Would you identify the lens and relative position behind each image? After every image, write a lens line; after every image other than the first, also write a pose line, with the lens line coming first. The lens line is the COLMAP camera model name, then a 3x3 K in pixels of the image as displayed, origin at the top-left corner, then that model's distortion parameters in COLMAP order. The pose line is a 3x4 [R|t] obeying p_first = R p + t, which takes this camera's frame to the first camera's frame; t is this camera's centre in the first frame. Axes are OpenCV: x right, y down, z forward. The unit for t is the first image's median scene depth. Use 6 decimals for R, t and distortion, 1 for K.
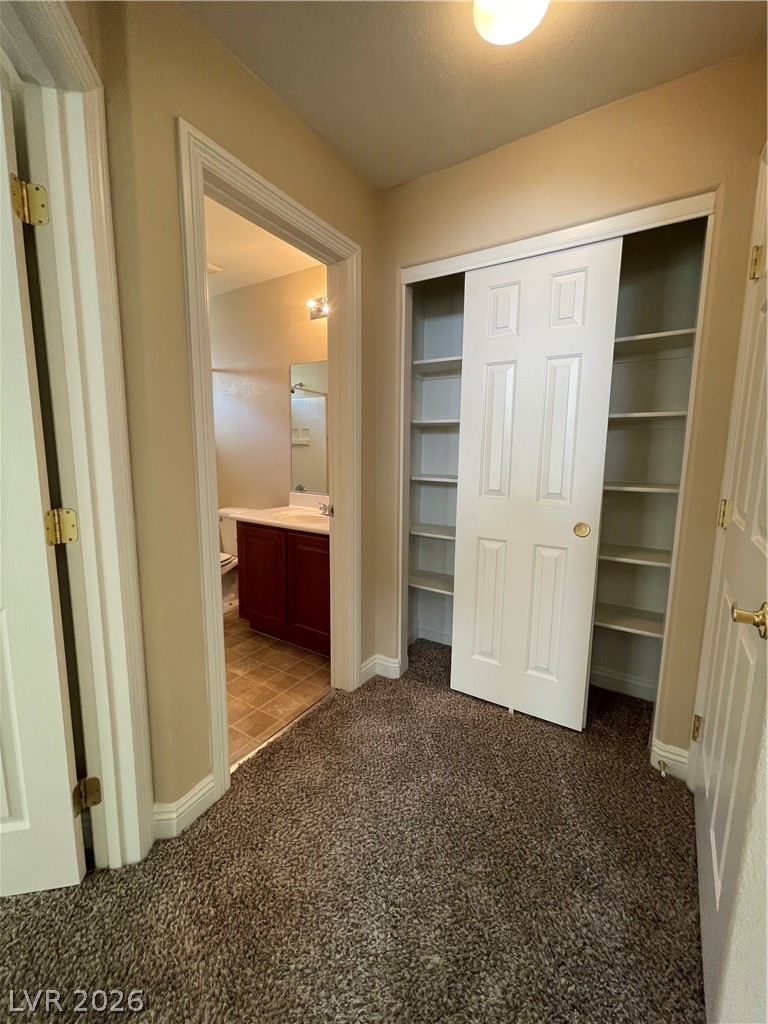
lens RADIAL K [[416.3, 0, 381.7], [0, 416.3, 511.6], [0, 0, 1]] dist [-0.000249, 0.000088]
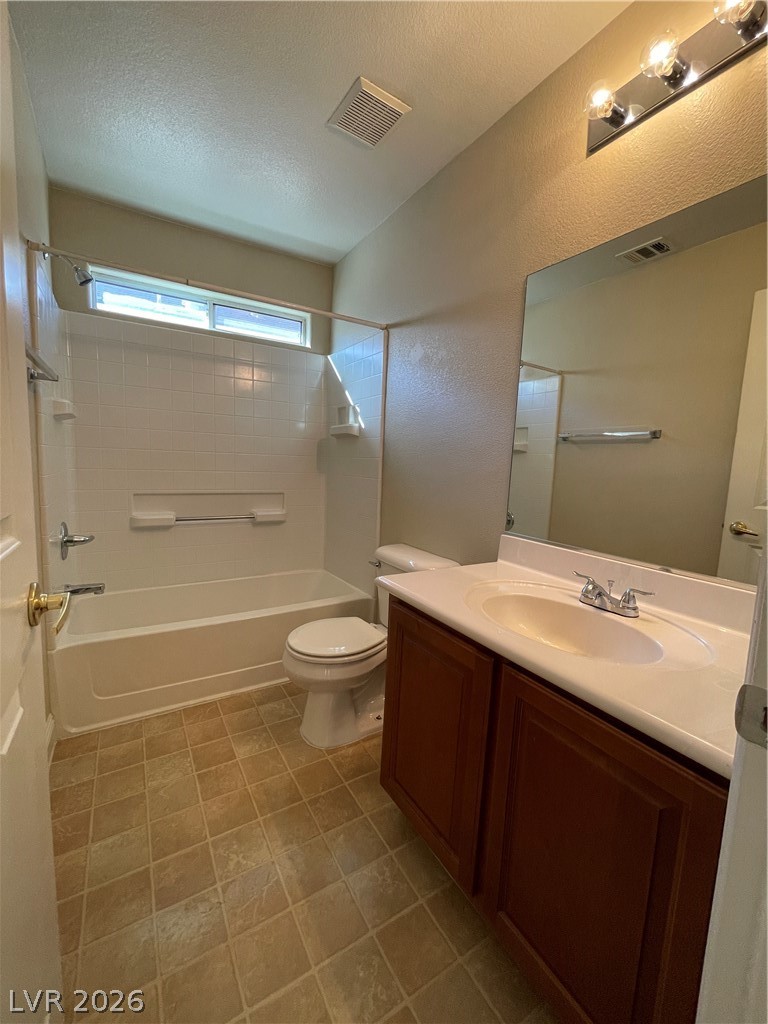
lens RADIAL K [[416.3, 0, 382.1], [0, 416.3, 511.4], [0, 0, 1]] dist [-0.000249, 0.000088]
pose [[0.897637, 0.072927, -0.434660, -0.134117], [-0.088941, 0.995899, -0.016585, -0.054022], [0.431668, 0.053546, 0.900442, 0.484233]]
